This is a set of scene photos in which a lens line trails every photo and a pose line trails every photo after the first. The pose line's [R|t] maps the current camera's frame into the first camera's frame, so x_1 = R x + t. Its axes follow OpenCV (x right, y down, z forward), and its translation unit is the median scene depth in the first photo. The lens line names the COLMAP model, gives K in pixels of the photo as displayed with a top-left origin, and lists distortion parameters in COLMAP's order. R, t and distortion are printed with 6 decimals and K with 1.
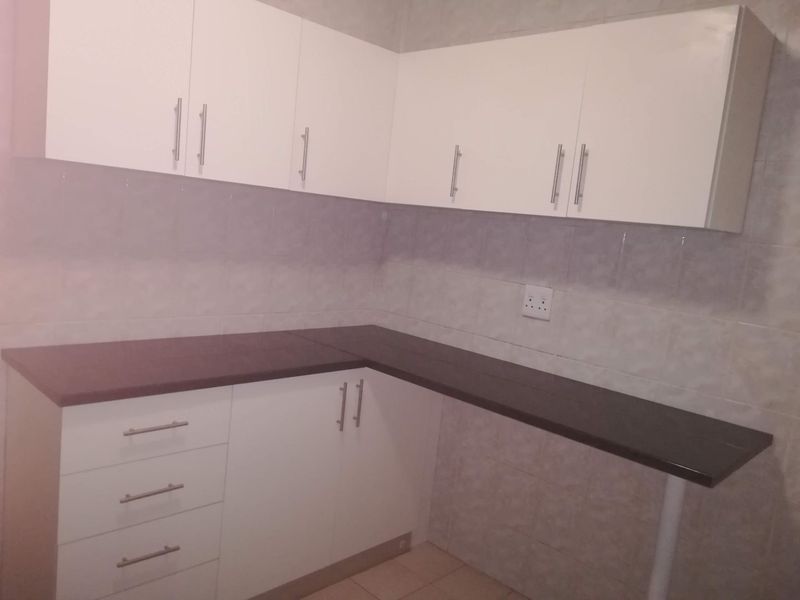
lens RADIAL K [[618.5, 0, 400.0], [0, 618.5, 300.0], [0, 0, 1]] dist [-0.003103, -0.002480]
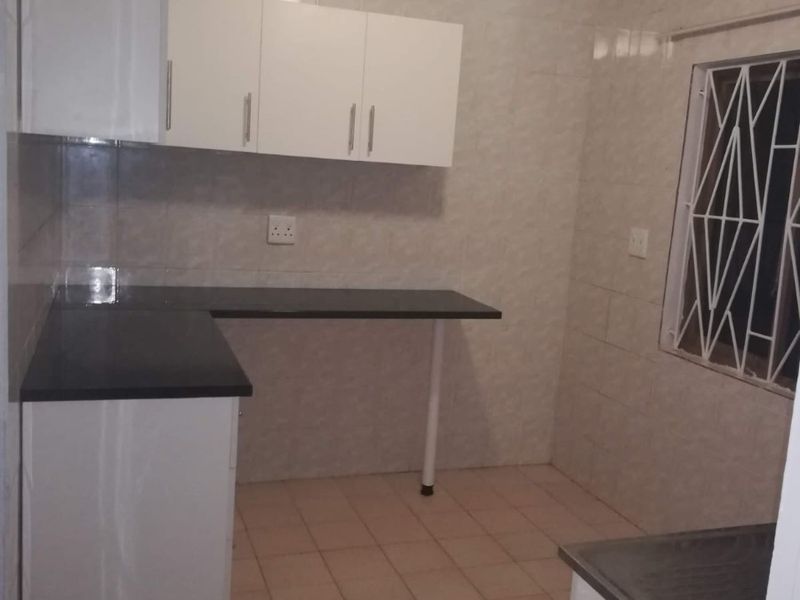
lens RADIAL K [[803.9, 0, 400.0], [0, 803.9, 300.0], [0, 0, 1]] dist [0.015486, 0.003896]
pose [[0.444914, -0.210404, 0.870507, -1.077236], [0.094063, 0.977613, 0.188217, -0.138342], [-0.890620, -0.001857, 0.454745, 0.133823]]
